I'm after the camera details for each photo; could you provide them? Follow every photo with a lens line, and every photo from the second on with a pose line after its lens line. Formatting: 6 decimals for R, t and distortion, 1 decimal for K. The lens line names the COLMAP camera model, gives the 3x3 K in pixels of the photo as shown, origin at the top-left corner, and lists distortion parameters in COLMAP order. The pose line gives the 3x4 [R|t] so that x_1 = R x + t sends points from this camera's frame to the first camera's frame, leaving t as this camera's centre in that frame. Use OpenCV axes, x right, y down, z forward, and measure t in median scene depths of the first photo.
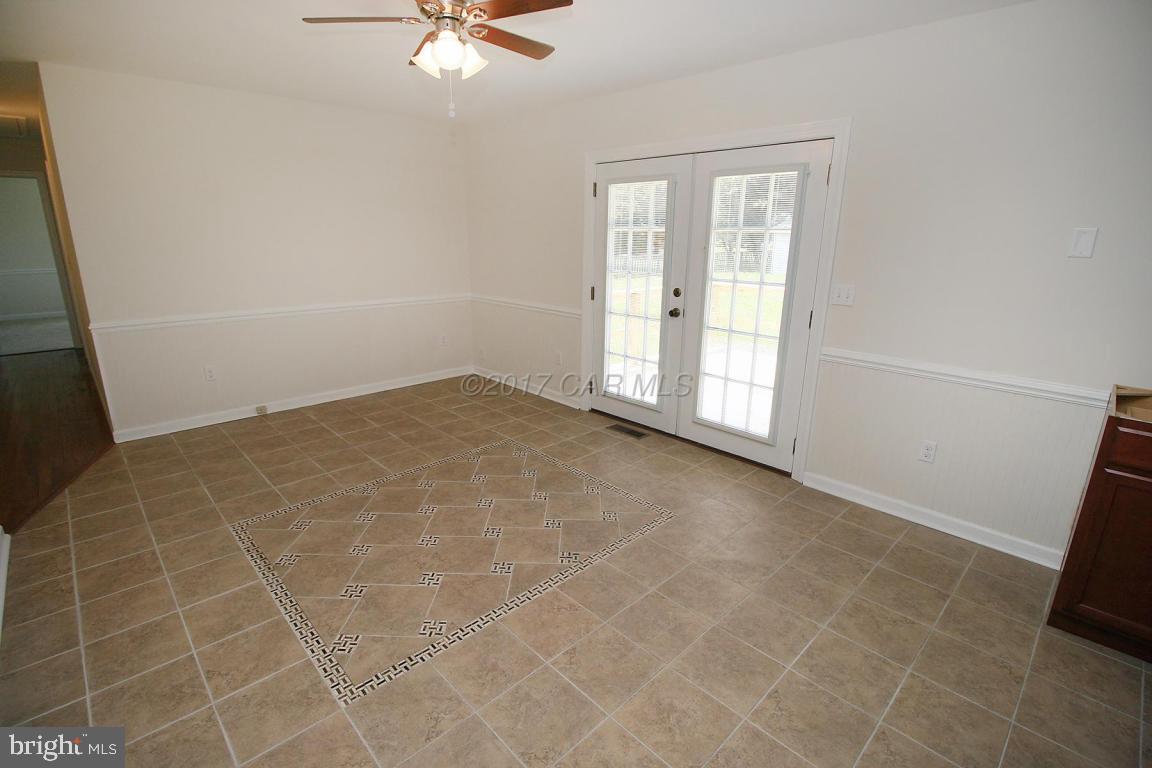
lens RADIAL K [[542.4, 0, 576.0], [0, 542.4, 384.0], [0, 0, 1]] dist [0.001754, -0.015216]
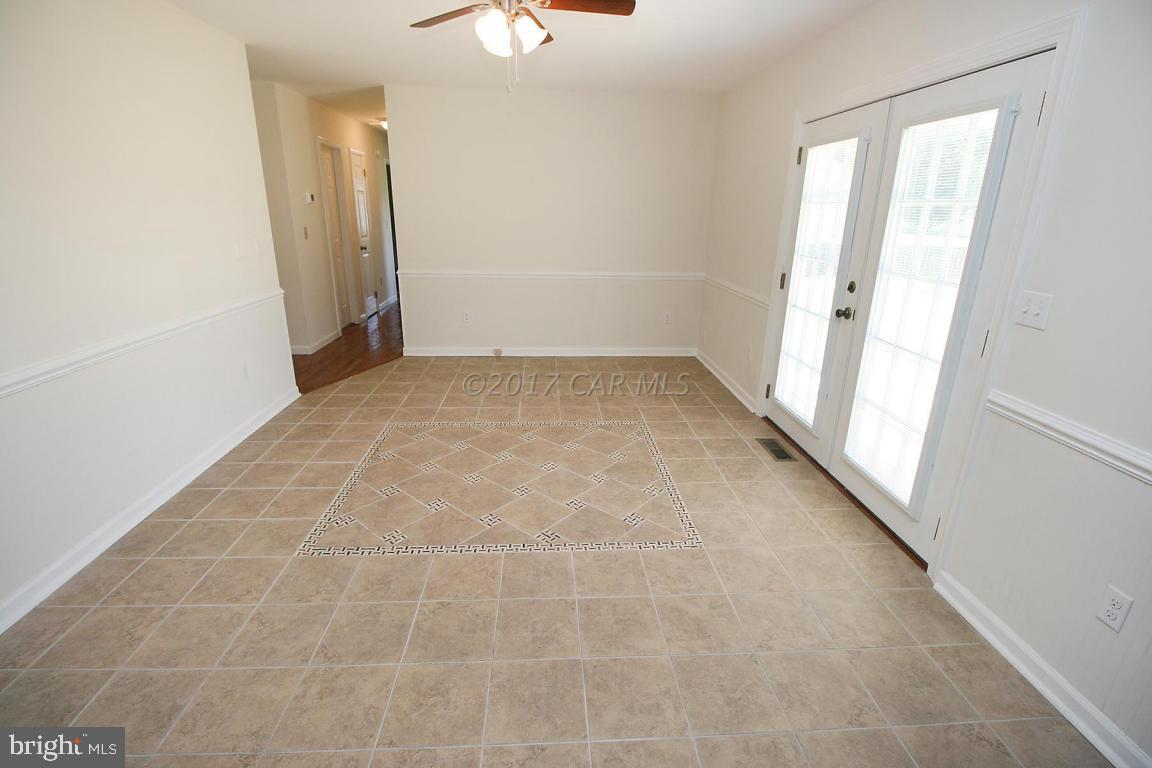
lens RADIAL K [[542.4, 0, 576.0], [0, 542.4, 384.0], [0, 0, 1]] dist [0.001754, -0.015216]
pose [[0.756744, 0.202536, -0.621545, 0.438459], [-0.183778, 0.978361, 0.095055, -0.040761], [0.627347, 0.042294, 0.777590, 0.190600]]
